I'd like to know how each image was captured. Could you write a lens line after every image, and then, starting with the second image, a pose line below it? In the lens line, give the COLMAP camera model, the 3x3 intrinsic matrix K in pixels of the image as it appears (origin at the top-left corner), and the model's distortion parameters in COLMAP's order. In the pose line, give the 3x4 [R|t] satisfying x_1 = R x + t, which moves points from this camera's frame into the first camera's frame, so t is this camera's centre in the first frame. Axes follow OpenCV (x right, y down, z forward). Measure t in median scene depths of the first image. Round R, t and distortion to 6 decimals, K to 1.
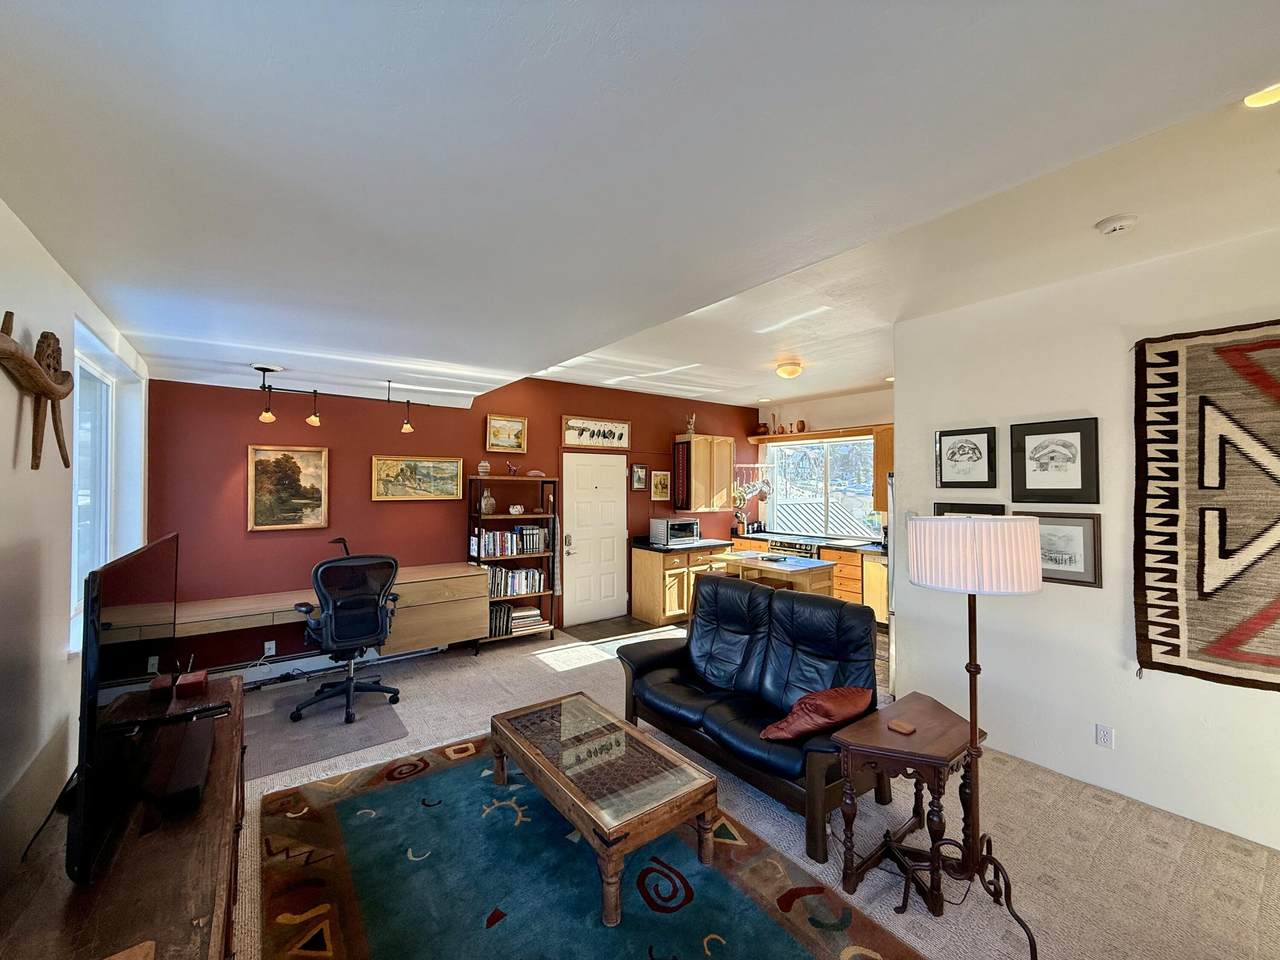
lens RADIAL K [[507.1, 0, 637.8], [0, 507.1, 478.3], [0, 0, 1]] dist [-0.001592, 0.000085]
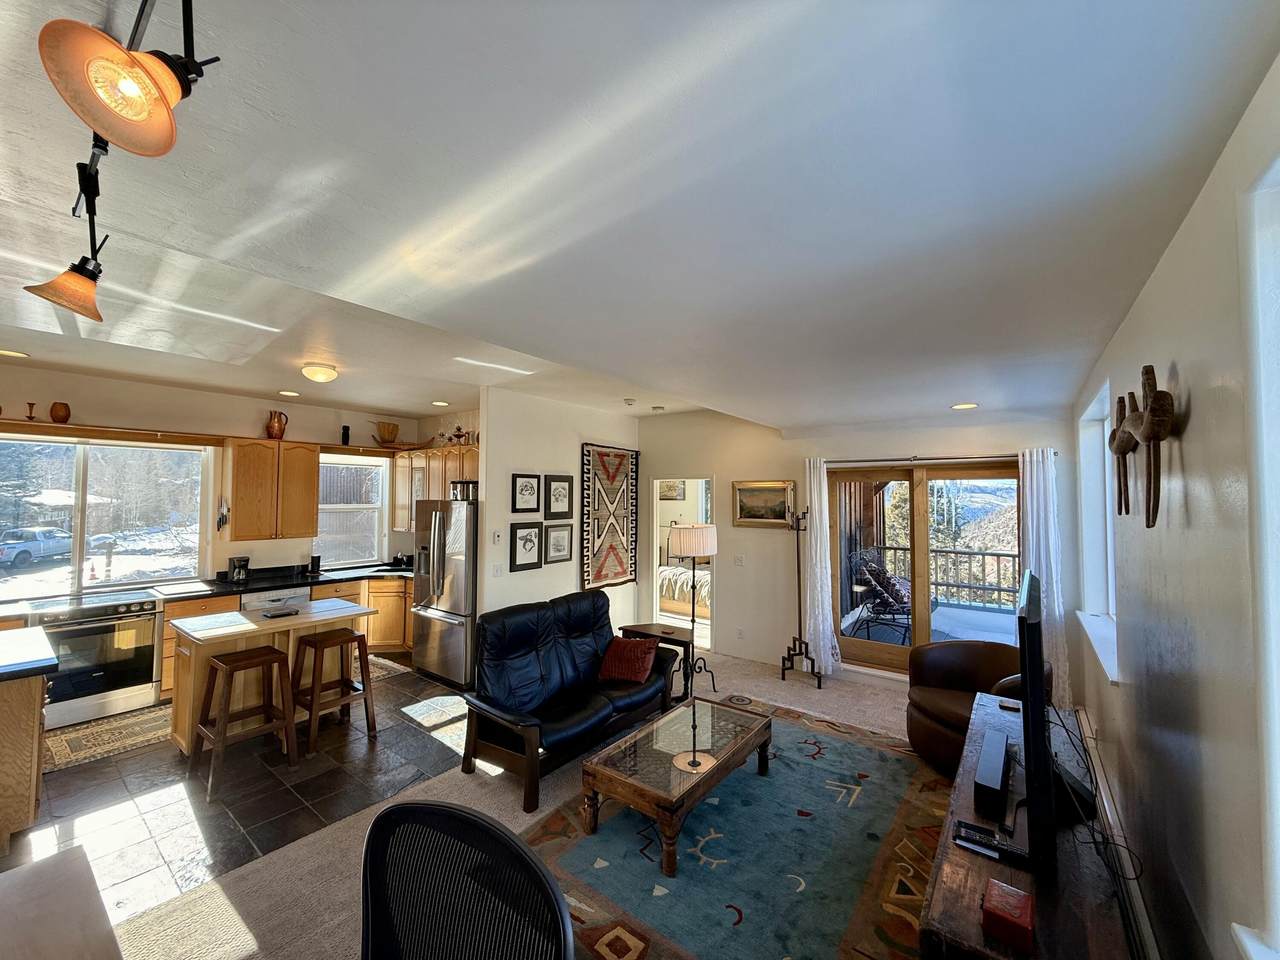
lens RADIAL K [[507.1, 0, 637.8], [0, 507.1, 478.3], [0, 0, 1]] dist [-0.001592, 0.000085]
pose [[-0.274019, 0.034537, 0.961104, -0.700079], [-0.016242, 0.999046, -0.040531, -0.020818], [-0.961587, -0.026716, -0.273196, 0.825894]]
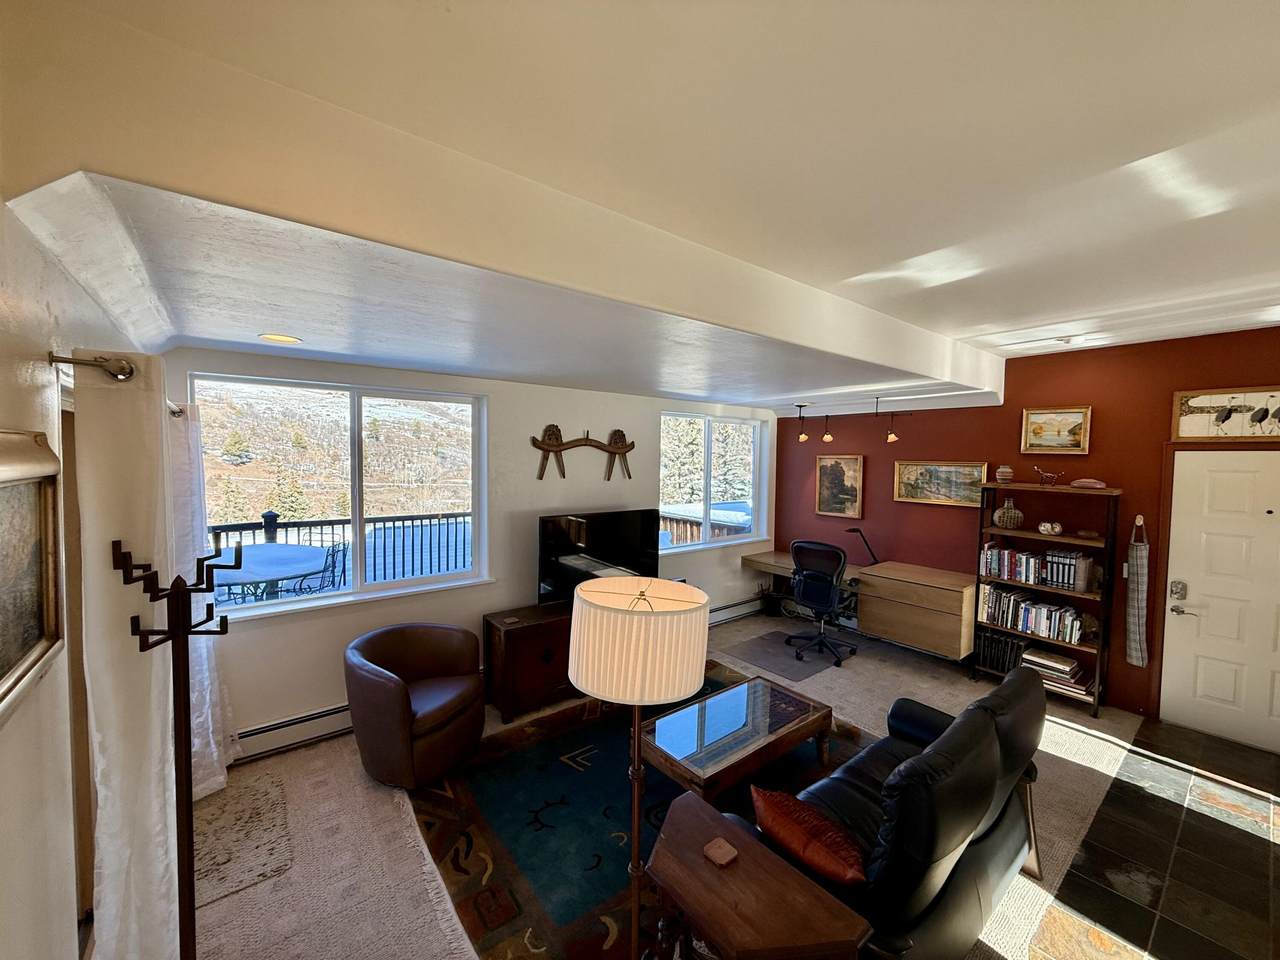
lens RADIAL K [[507.1, 0, 637.8], [0, 507.1, 478.3], [0, 0, 1]] dist [-0.001592, 0.000085]
pose [[0.026183, 0.046020, -0.998597, 0.623875], [0.000987, 0.998938, 0.046062, -0.062091], [0.999657, -0.002192, 0.026110, 0.417090]]
